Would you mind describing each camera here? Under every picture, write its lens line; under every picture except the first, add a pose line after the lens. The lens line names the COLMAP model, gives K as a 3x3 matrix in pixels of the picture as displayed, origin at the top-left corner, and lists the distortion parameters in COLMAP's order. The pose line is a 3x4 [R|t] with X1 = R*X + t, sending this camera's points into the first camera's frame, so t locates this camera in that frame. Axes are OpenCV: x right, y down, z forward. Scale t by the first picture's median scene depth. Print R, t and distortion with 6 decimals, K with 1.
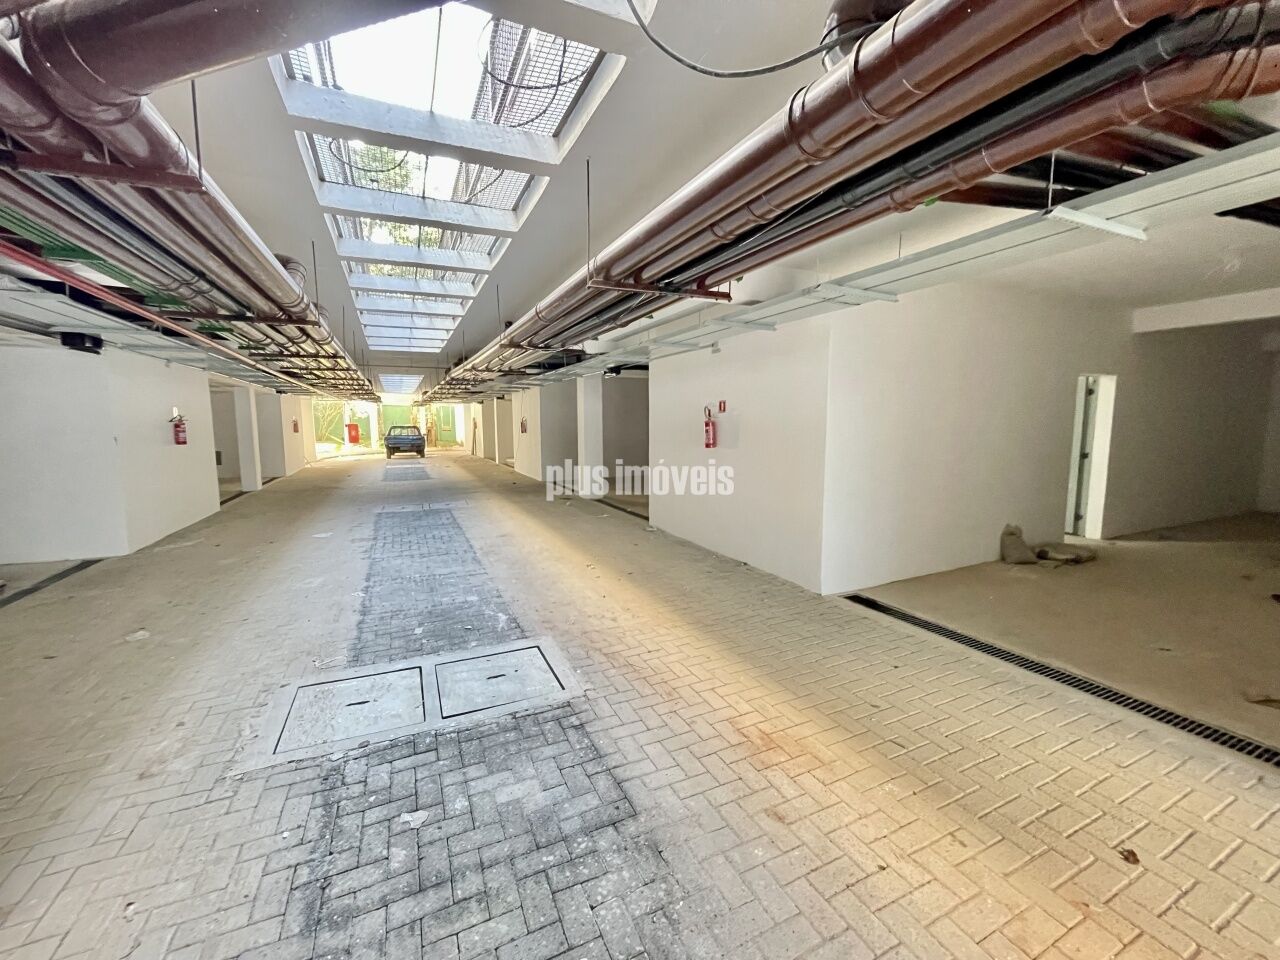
lens RADIAL K [[519.7, 0, 642.3], [0, 519.7, 478.4], [0, 0, 1]] dist [-0.002763, 0.000678]
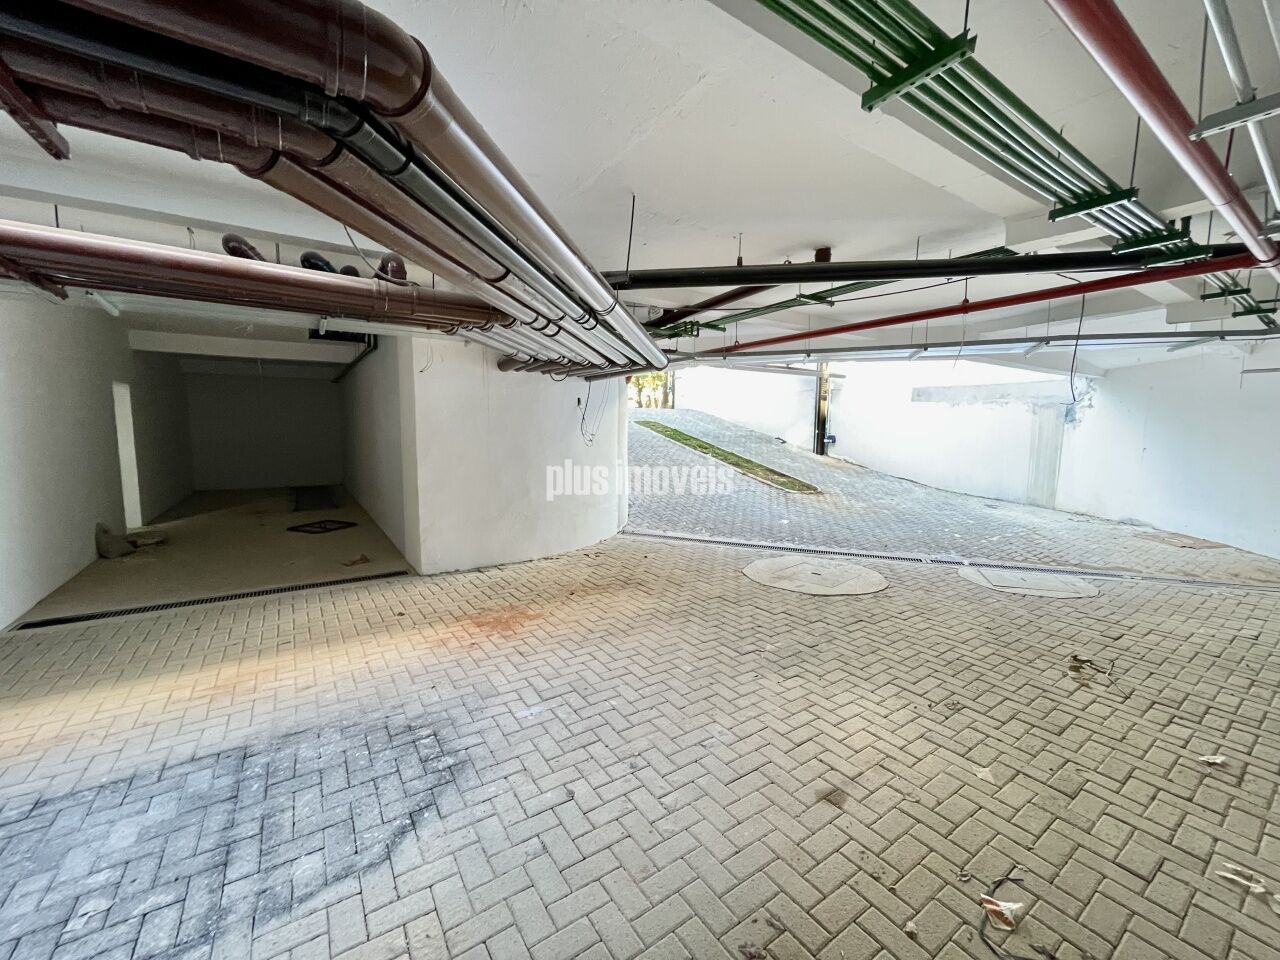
lens RADIAL K [[519.7, 0, 641.9], [0, 519.7, 478.7], [0, 0, 1]] dist [-0.002763, 0.000678]
pose [[-0.153924, -0.097921, 0.983219, -1.122879], [0.095394, 0.988956, 0.113426, -0.030321], [-0.983467, 0.111252, -0.142883, 0.149969]]
